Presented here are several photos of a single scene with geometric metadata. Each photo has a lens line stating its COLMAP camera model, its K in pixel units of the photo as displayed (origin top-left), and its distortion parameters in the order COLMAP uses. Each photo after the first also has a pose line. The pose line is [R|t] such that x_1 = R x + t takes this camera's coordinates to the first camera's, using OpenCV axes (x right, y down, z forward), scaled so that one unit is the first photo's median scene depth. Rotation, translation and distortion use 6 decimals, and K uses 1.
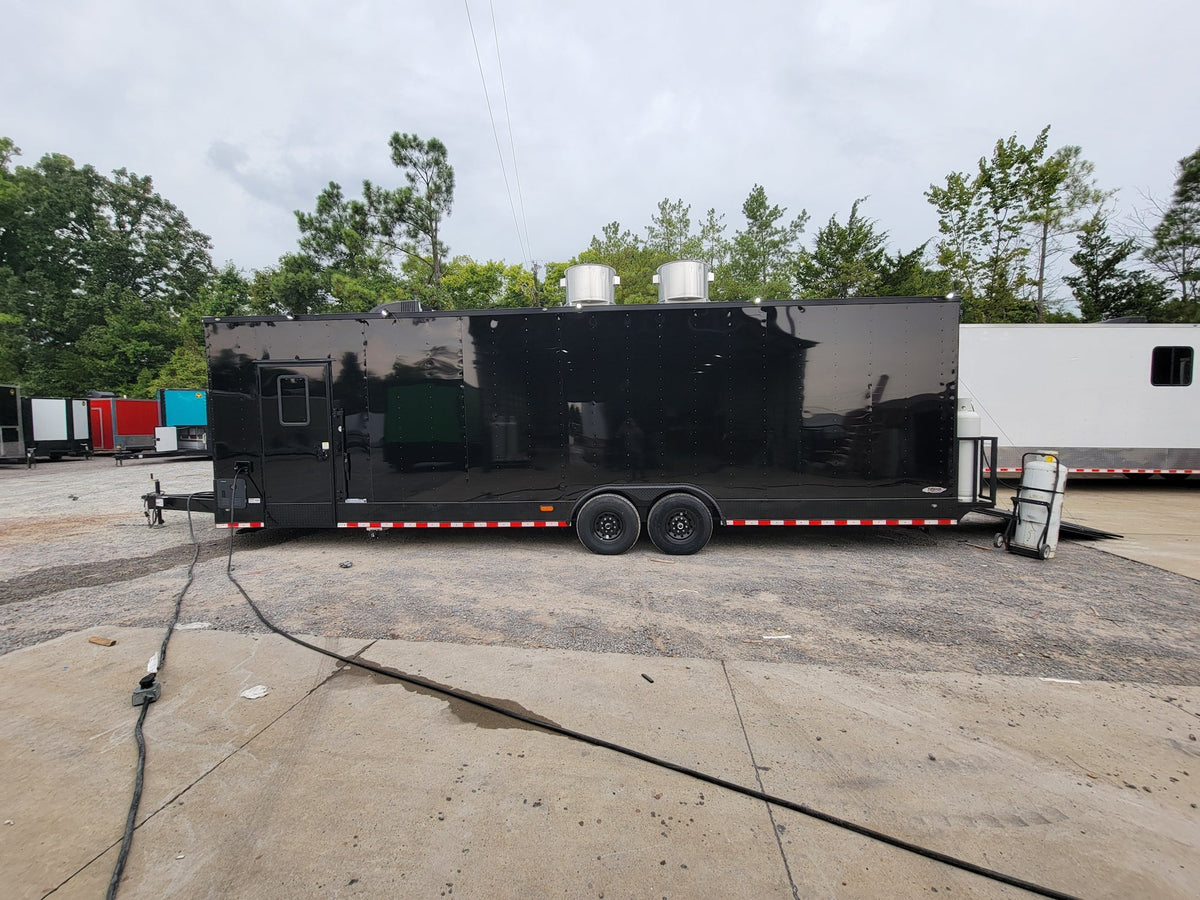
lens RADIAL K [[487.2, 0, 601.9], [0, 487.2, 449.8], [0, 0, 1]] dist [-0.005901, 0.002756]
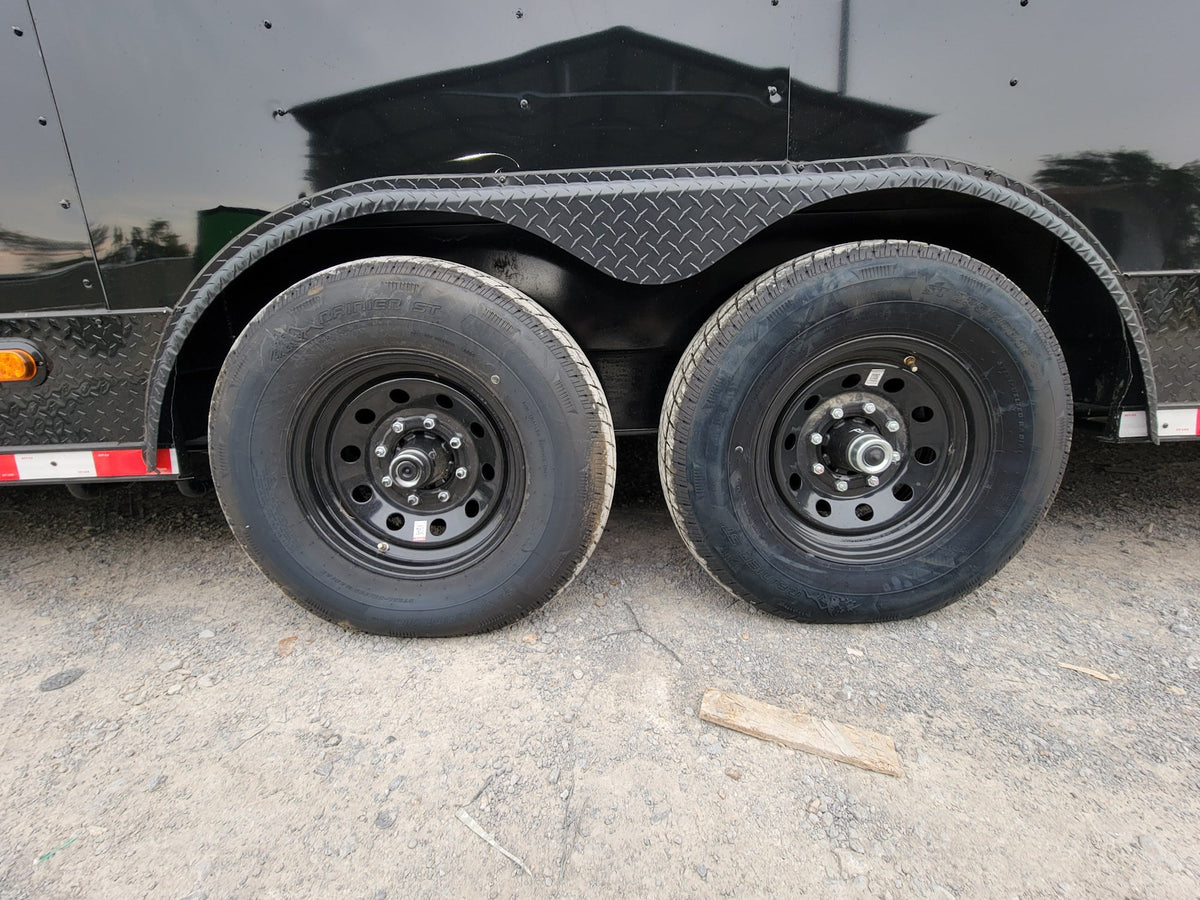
lens RADIAL K [[487.2, 0, 601.9], [0, 487.2, 449.8], [0, 0, 1]] dist [-0.005901, 0.002756]
pose [[0.998346, -0.033469, 0.046736, 0.026069], [0.023923, 0.981176, 0.191628, 0.047360], [-0.052270, -0.190193, 0.980354, 0.327050]]
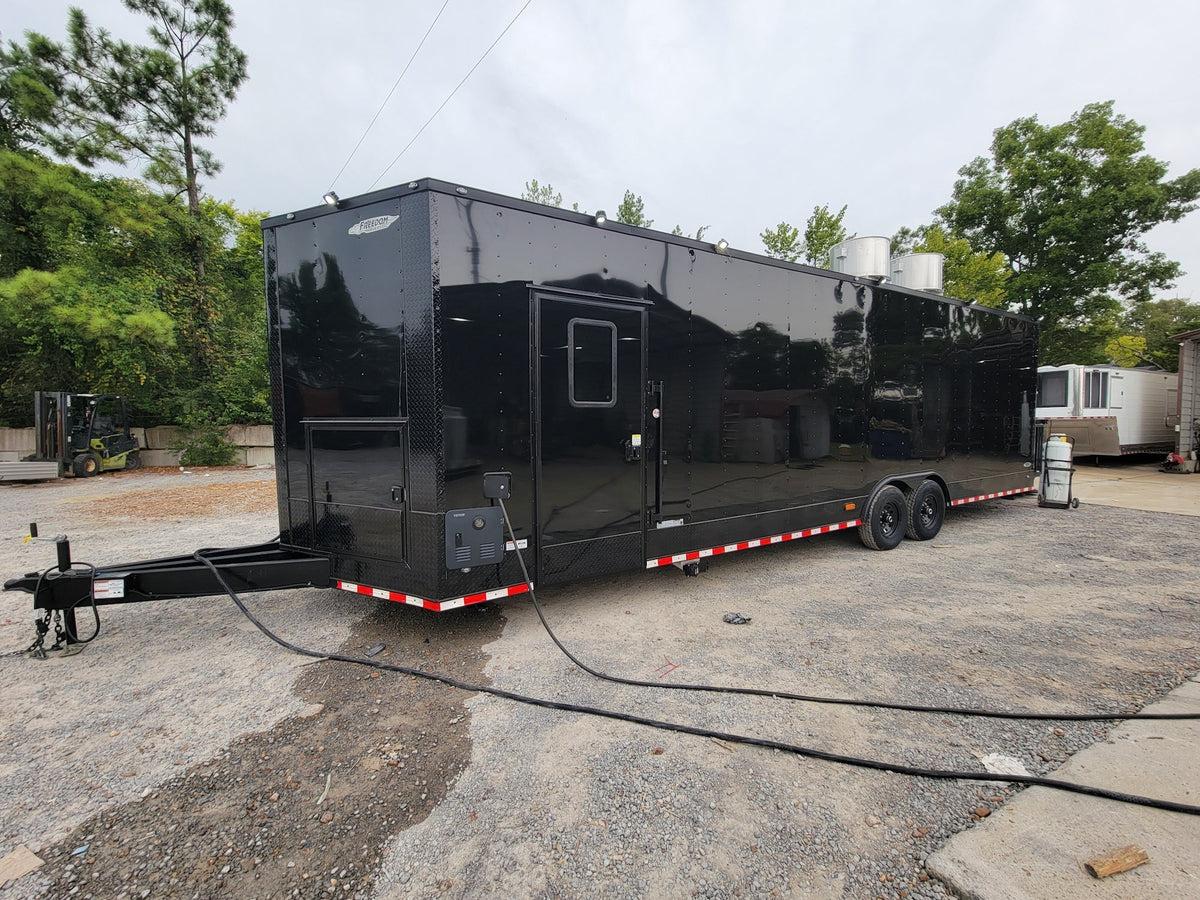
lens RADIAL K [[487.2, 0, 601.9], [0, 487.2, 449.8], [0, 0, 1]] dist [-0.005901, 0.002756]
pose [[0.834367, -0.028847, 0.550454, -0.374884], [0.030246, 0.999521, 0.006534, -0.000623], [-0.550379, 0.011198, 0.834840, 0.199258]]
